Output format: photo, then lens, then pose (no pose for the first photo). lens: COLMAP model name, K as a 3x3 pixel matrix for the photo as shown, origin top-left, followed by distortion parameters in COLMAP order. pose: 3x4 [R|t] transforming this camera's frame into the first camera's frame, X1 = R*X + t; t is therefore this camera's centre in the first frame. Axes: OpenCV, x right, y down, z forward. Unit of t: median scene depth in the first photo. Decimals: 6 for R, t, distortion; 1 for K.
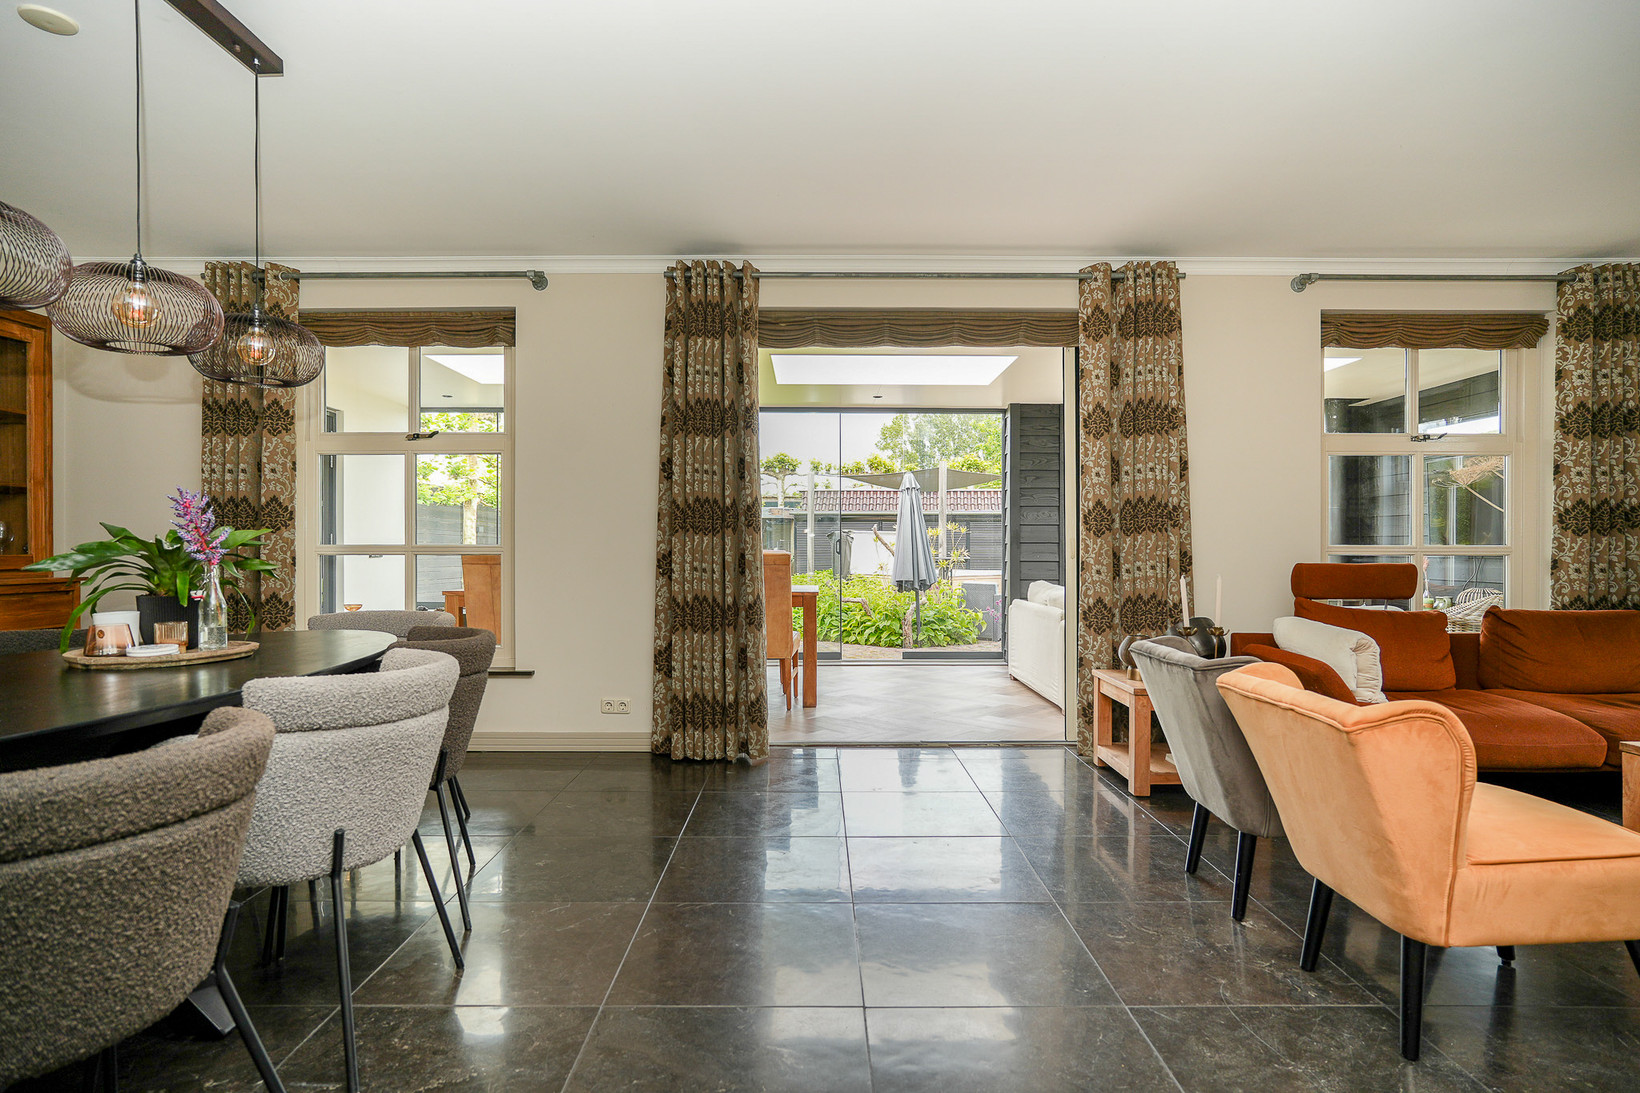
lens RADIAL K [[888.9, 0, 821.8], [0, 888.9, 550.4], [0, 0, 1]] dist [-0.032949, 0.029235]
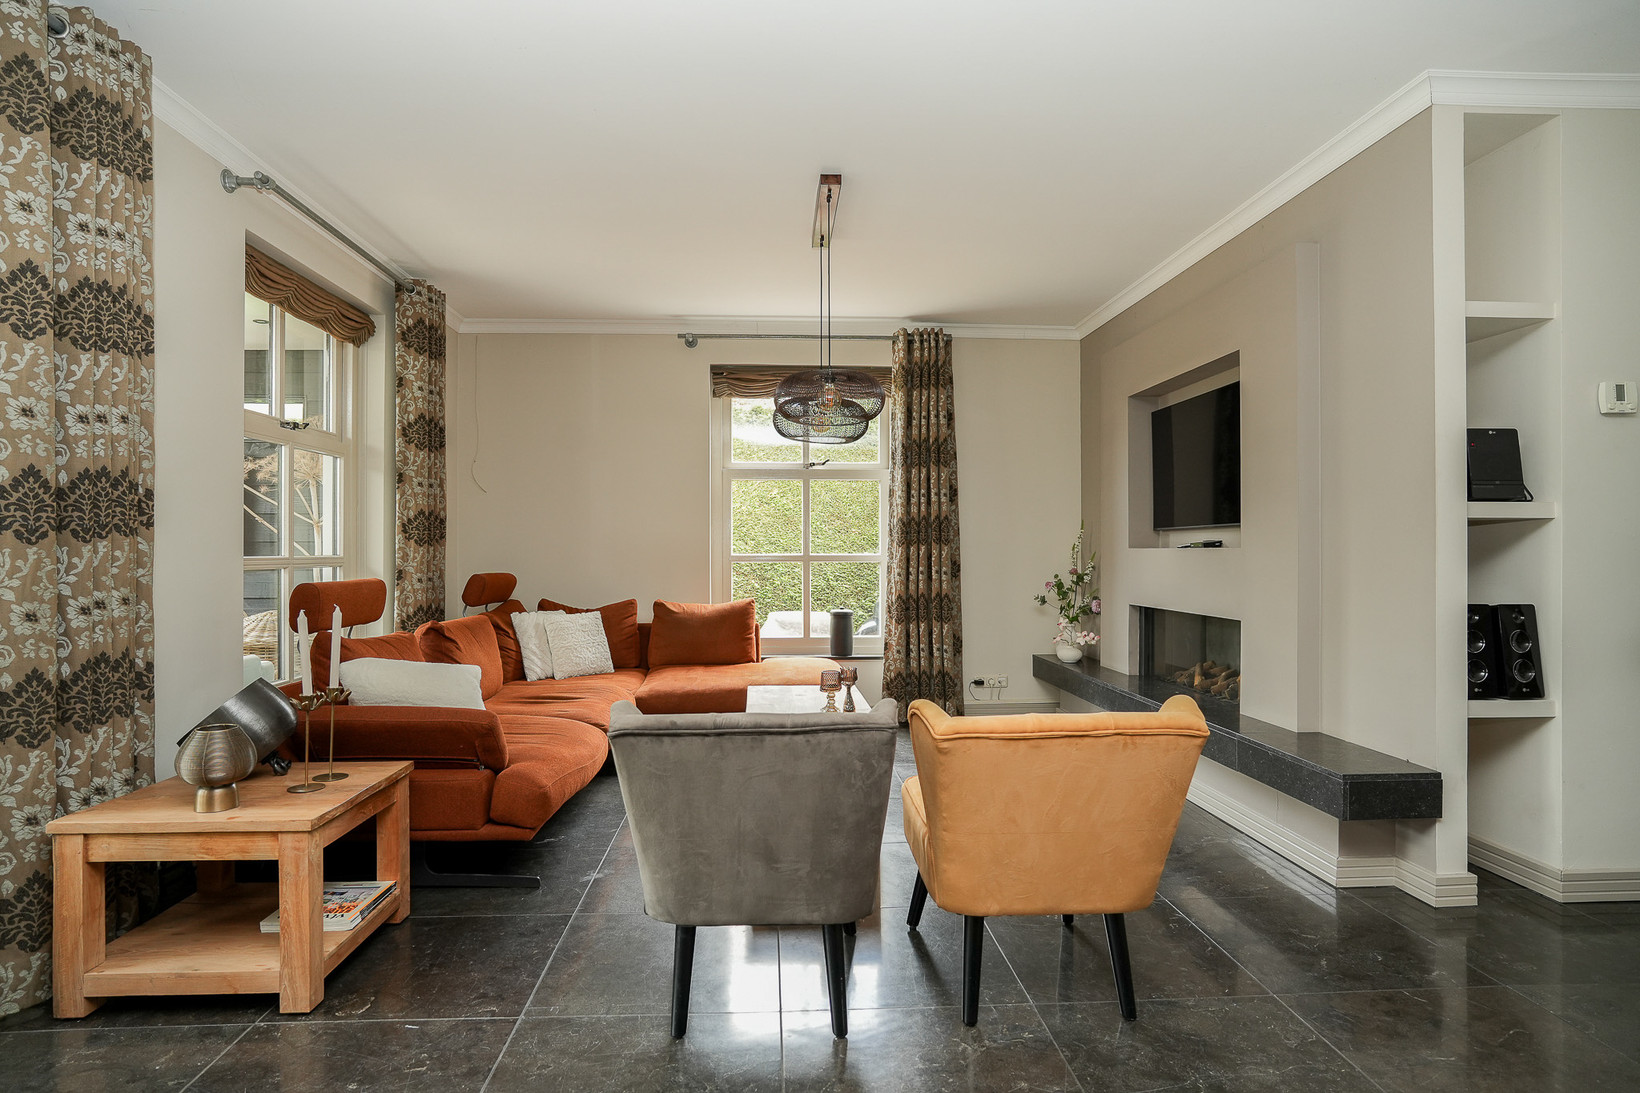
lens RADIAL K [[899.2, 0, 810.2], [0, 899.2, 551.8], [0, 0, 1]] dist [-0.045189, 0.026672]
pose [[-0.044821, -0.001850, 0.998993, -0.181586], [0.006536, 0.999976, 0.002145, -0.009002], [-0.998974, 0.006626, -0.044808, 0.602557]]
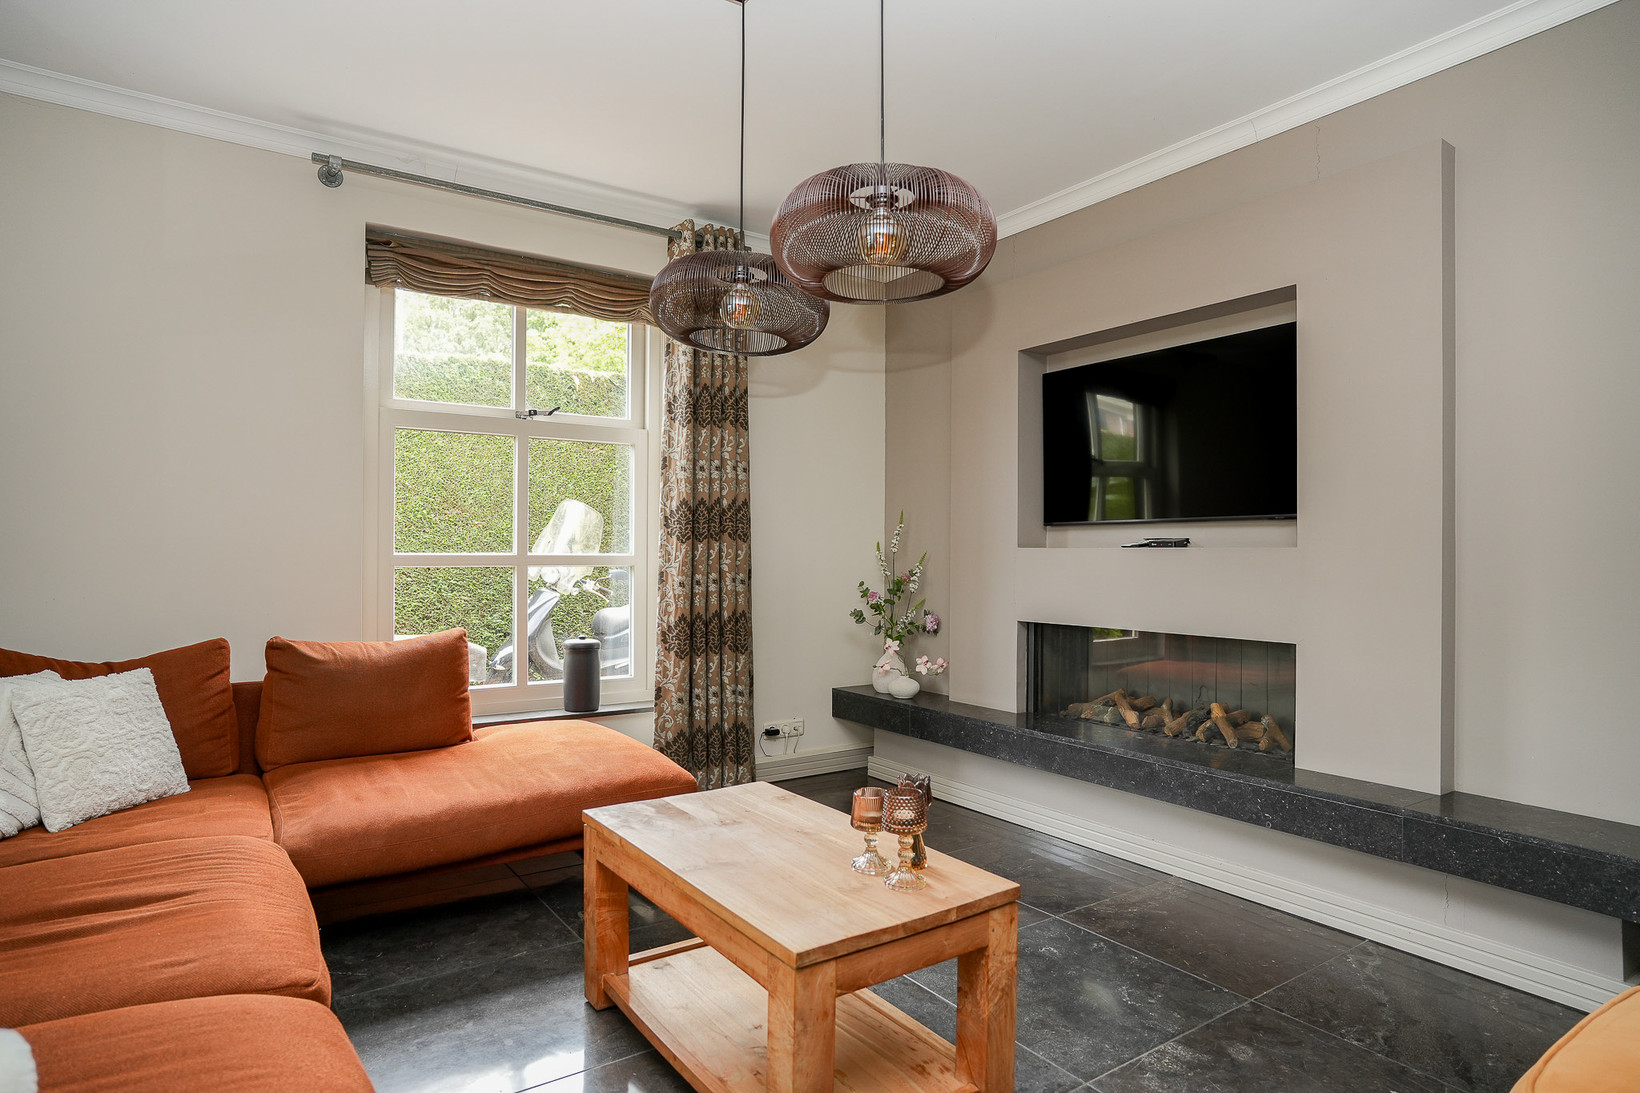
lens RADIAL K [[899.2, 0, 810.2], [0, 899.2, 551.8], [0, 0, 1]] dist [-0.045189, 0.026672]
pose [[-0.562188, -0.000582, 0.827009, 0.306078], [-0.000859, 1.000000, 0.000120, -0.004800], [-0.827009, -0.000643, -0.562188, 0.796531]]
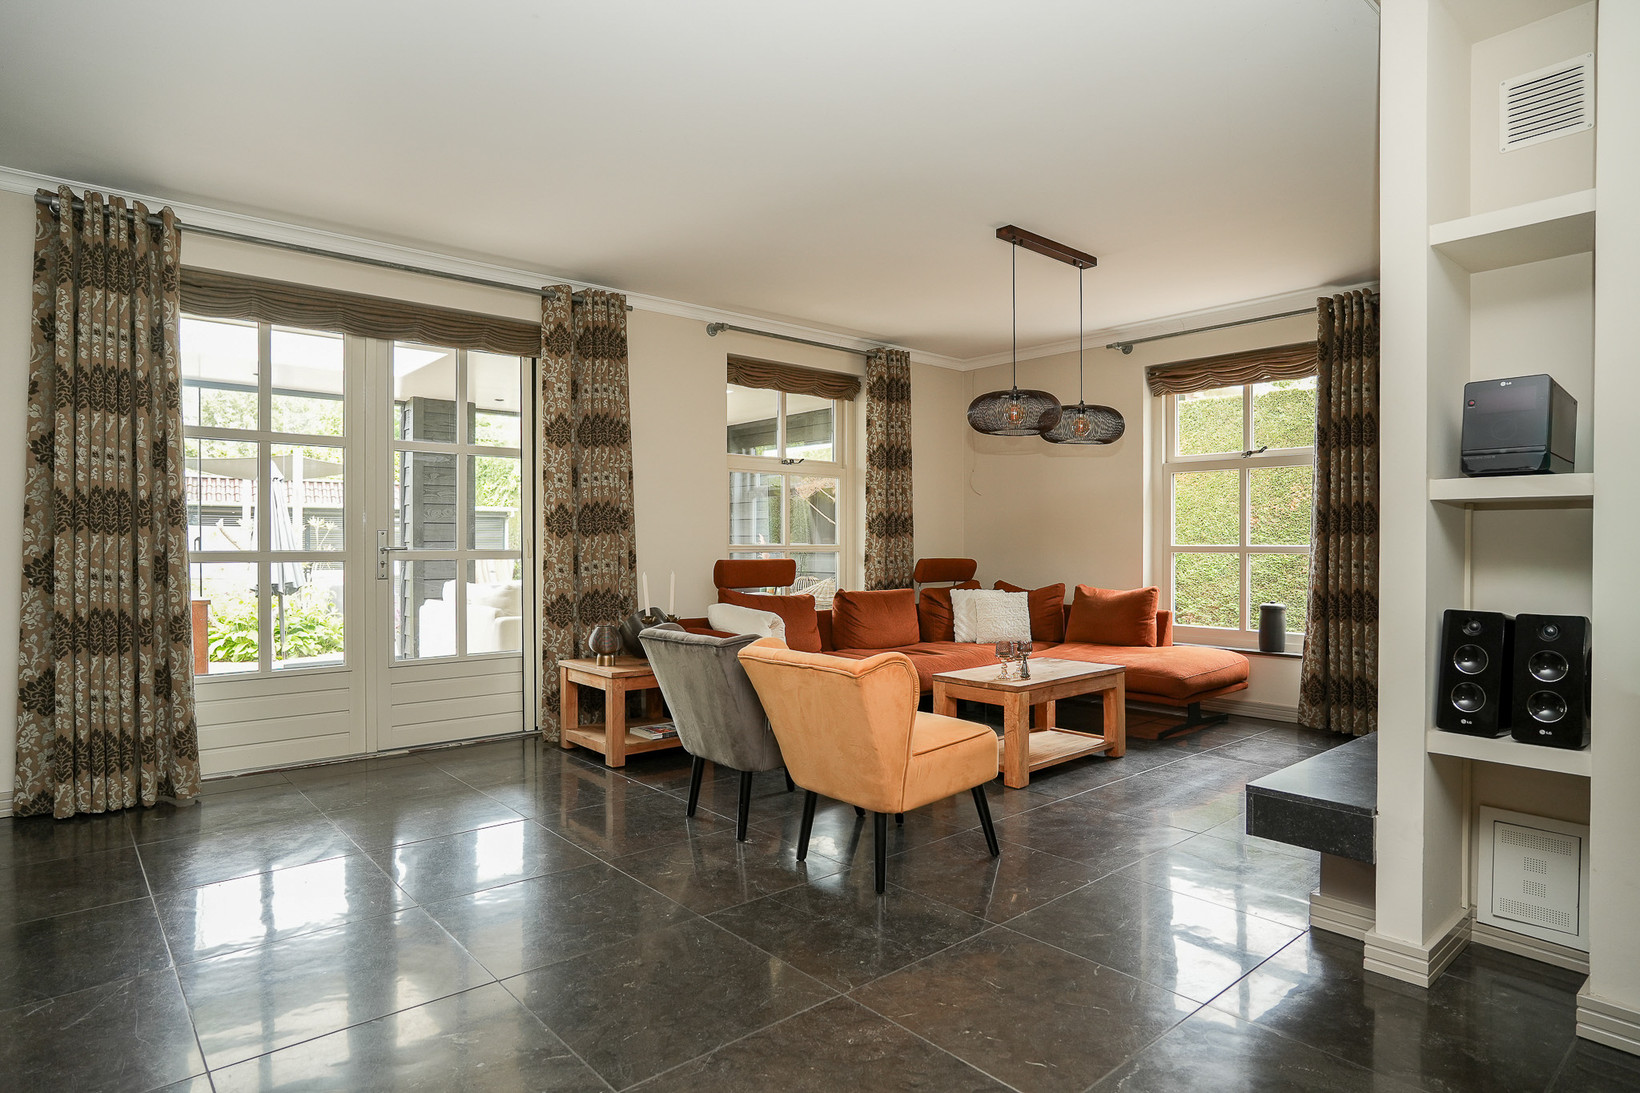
lens RADIAL K [[899.2, 0, 810.2], [0, 899.2, 551.8], [0, 0, 1]] dist [-0.045189, 0.026672]
pose [[0.762577, -0.007524, 0.646854, -0.163512], [0.003881, 0.999968, 0.007055, -0.004581], [-0.646886, -0.002870, 0.762581, -0.030395]]
